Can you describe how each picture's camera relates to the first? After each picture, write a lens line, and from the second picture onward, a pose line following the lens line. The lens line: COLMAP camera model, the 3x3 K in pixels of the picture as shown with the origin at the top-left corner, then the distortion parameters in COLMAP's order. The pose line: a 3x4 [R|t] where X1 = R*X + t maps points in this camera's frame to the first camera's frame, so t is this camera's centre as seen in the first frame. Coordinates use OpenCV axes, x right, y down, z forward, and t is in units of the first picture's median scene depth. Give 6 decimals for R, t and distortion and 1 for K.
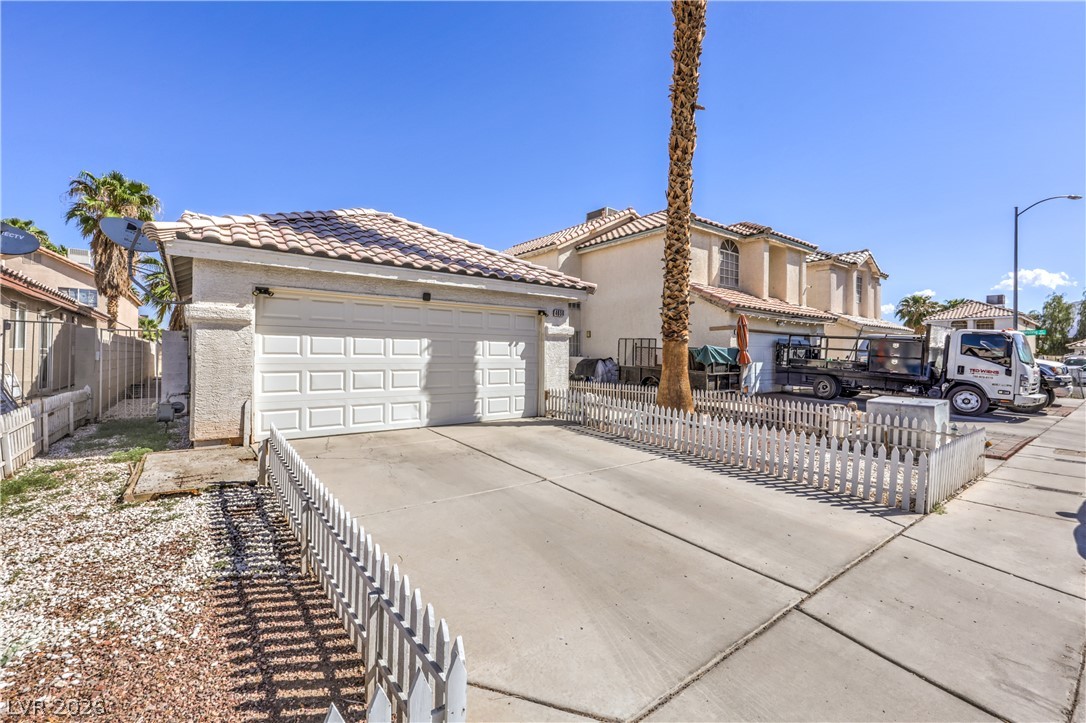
lens RADIAL K [[440.4, 0, 551.0], [0, 440.4, 361.3], [0, 0, 1]] dist [0.002807, 0.000156]
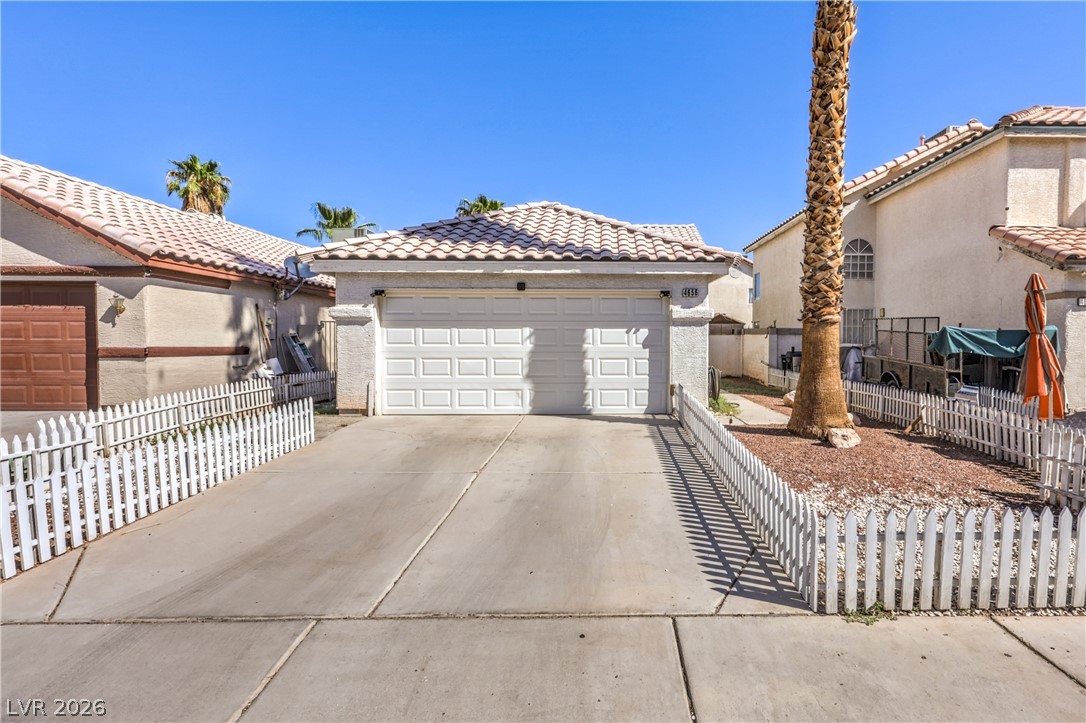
lens RADIAL K [[514.0, 0, 649.3], [0, 514.0, 363.8], [0, 0, 1]] dist [0.001279, 0.000402]
pose [[0.823304, 0.019695, -0.567259, 0.582391], [-0.002348, 0.999507, 0.031295, -0.005404], [0.567596, -0.024433, 0.822945, 0.173666]]
